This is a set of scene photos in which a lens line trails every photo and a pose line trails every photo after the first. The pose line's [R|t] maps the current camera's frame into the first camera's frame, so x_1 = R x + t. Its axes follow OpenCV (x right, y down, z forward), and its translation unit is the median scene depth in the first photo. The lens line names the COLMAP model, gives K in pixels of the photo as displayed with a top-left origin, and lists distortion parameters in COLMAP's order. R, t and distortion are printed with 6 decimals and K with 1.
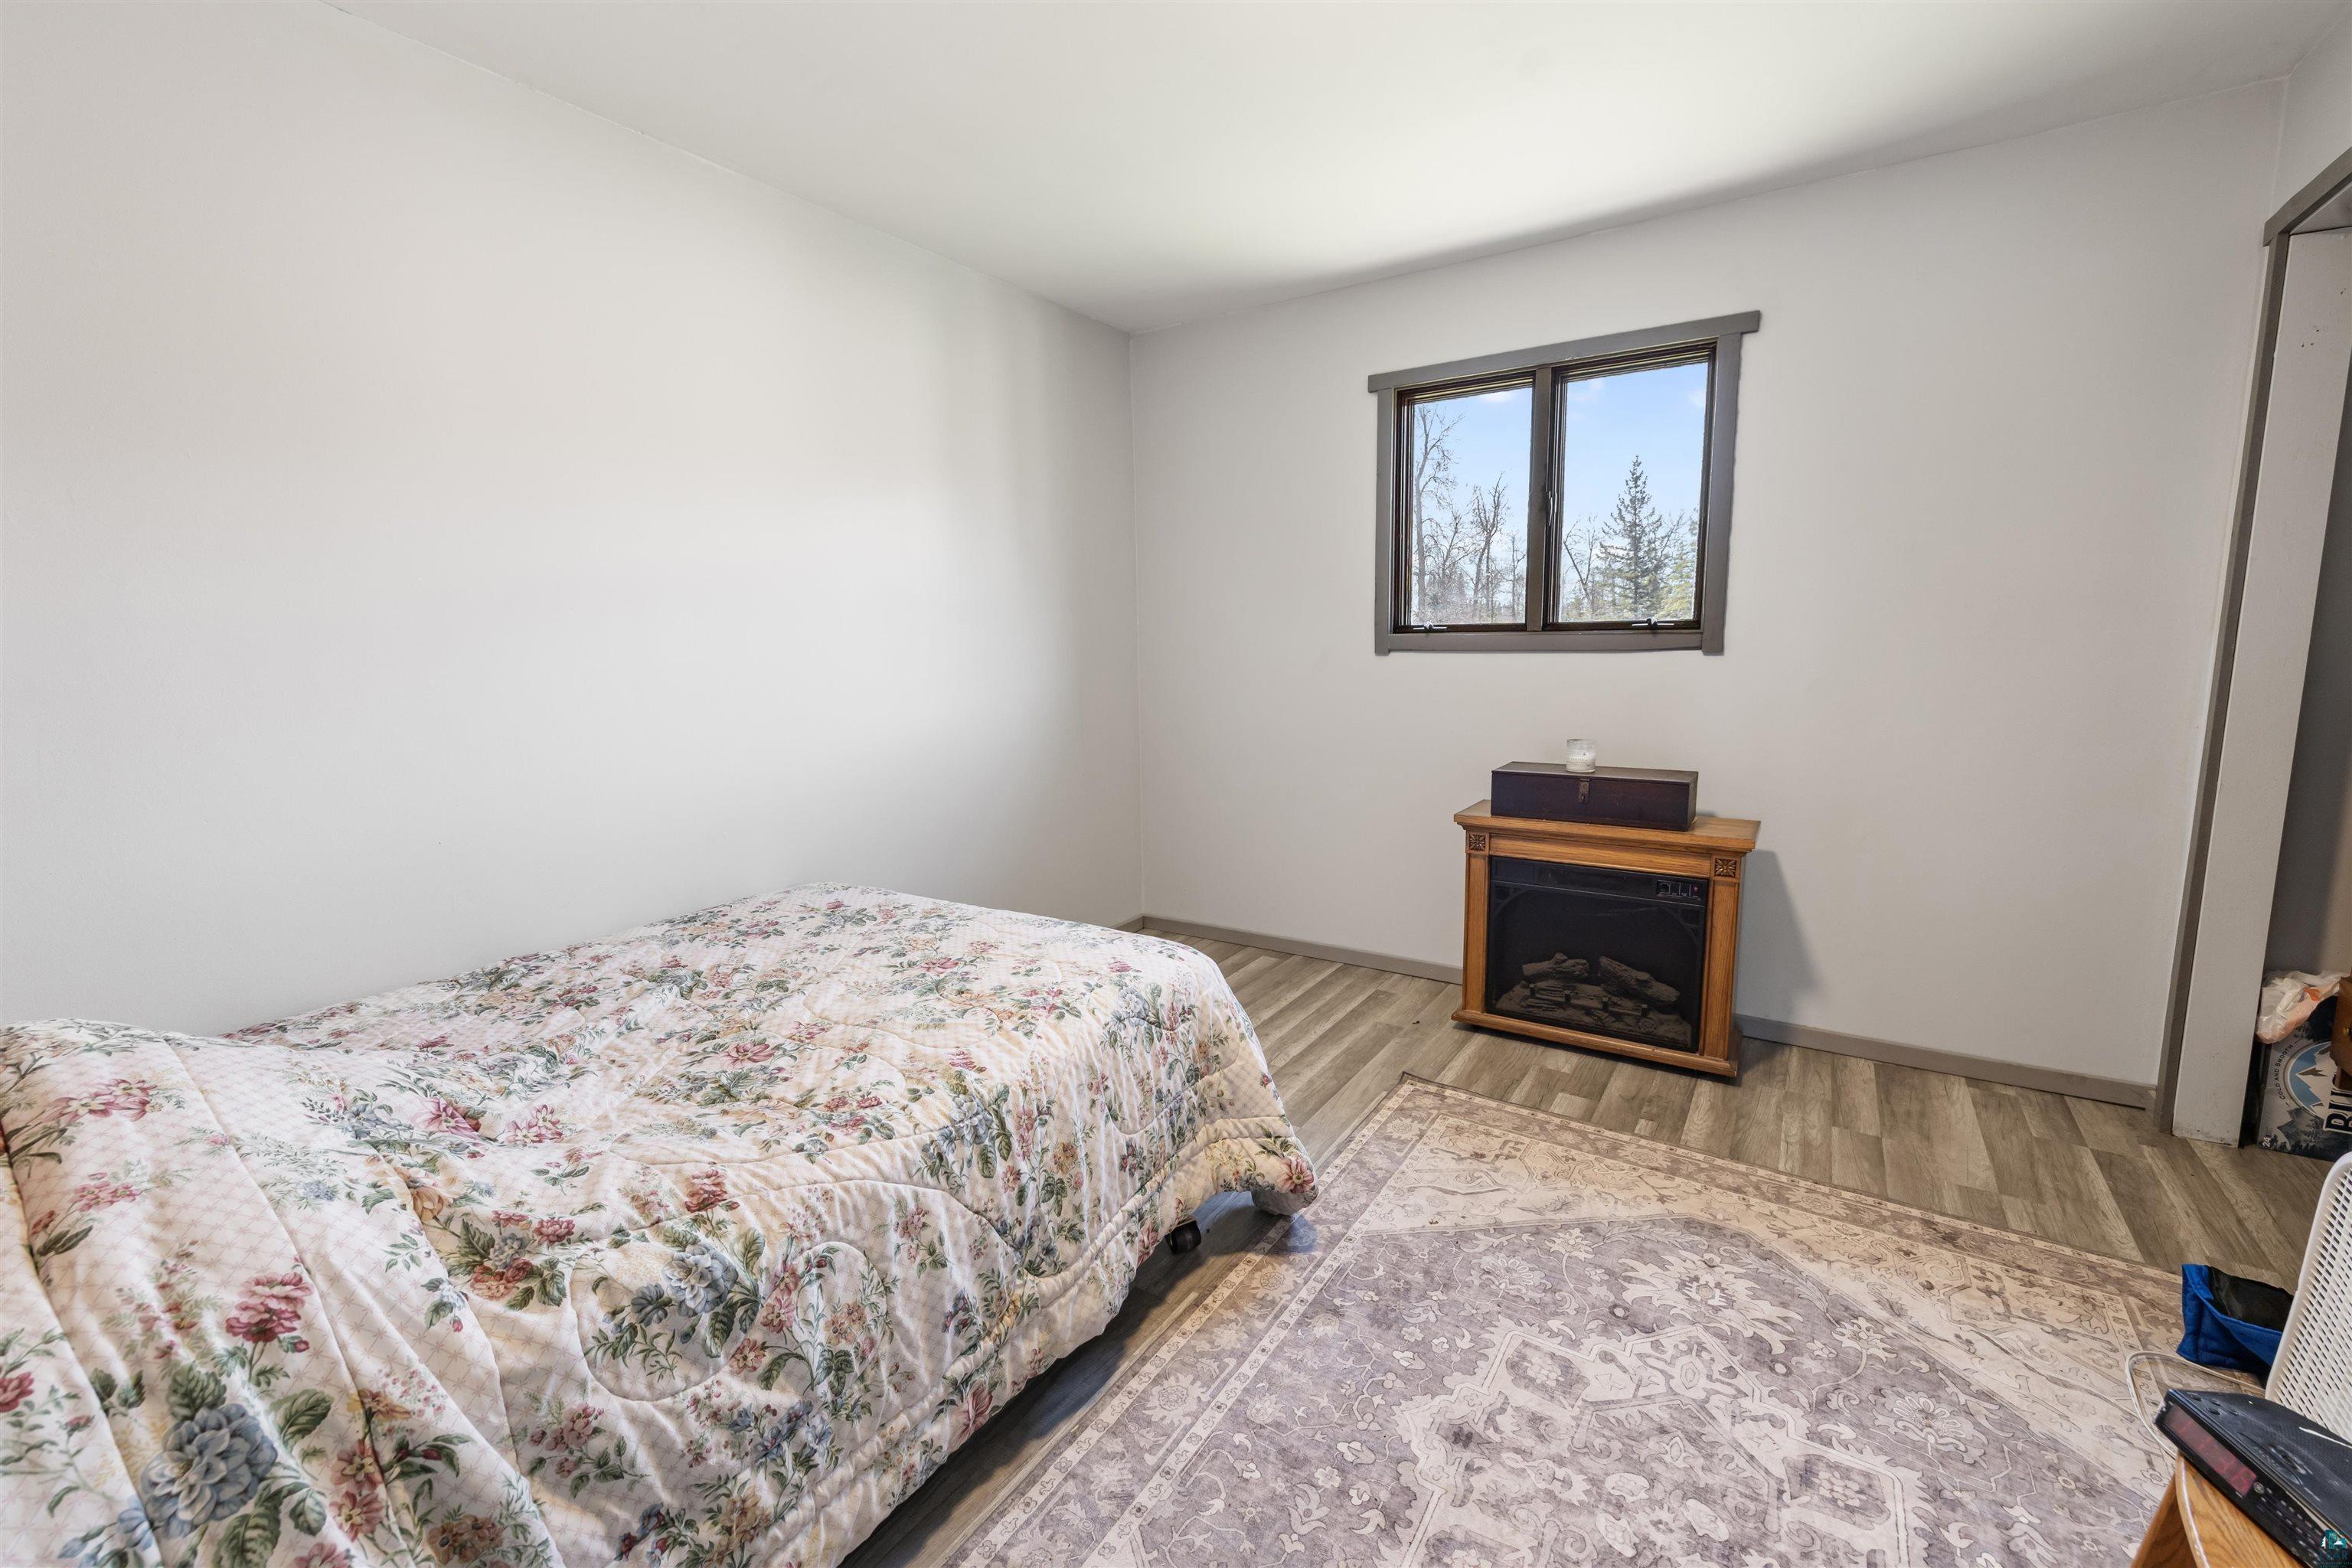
lens RADIAL K [[991.2, 0, 1190.9], [0, 991.2, 775.8], [0, 0, 1]] dist [0.000160, -0.000050]
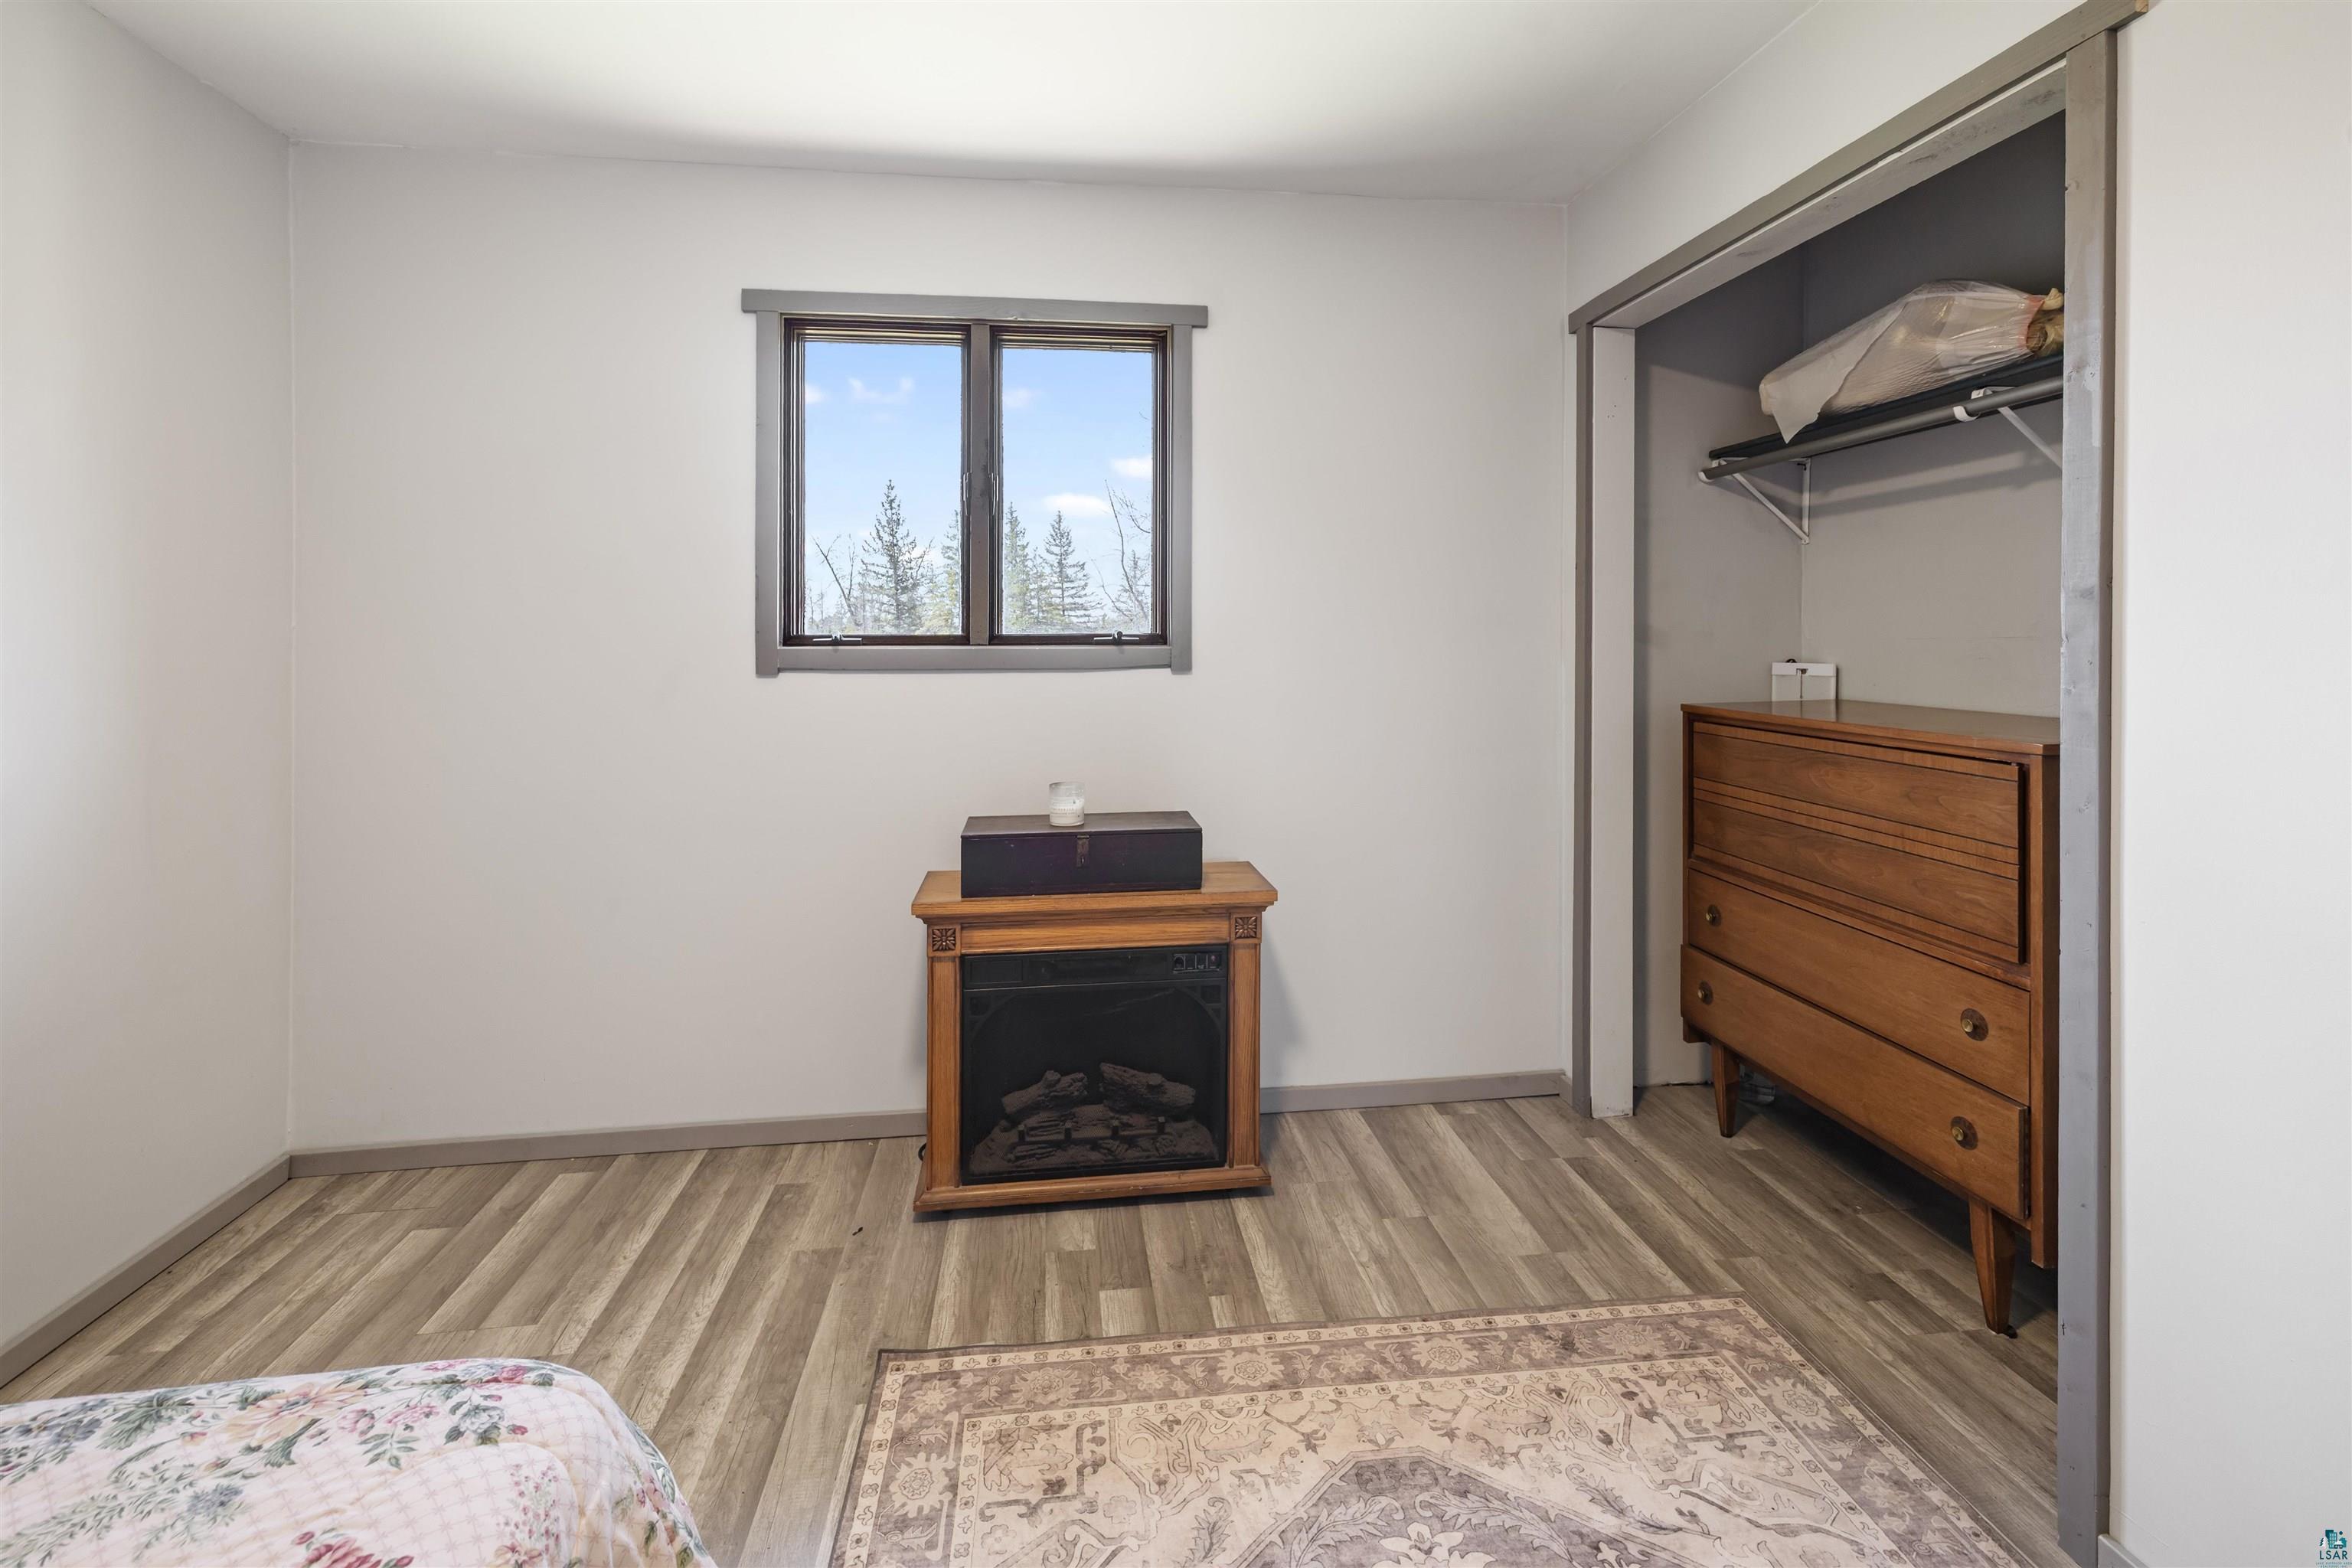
lens RADIAL K [[991.2, 0, 1153.8], [0, 991.2, 636.7], [0, 0, 1]] dist [0.000160, -0.000050]
pose [[0.767437, 0.015482, 0.640938, -0.055138], [0.082455, 0.989023, -0.122618, -0.049352], [-0.635800, 0.146950, 0.757736, 0.351074]]
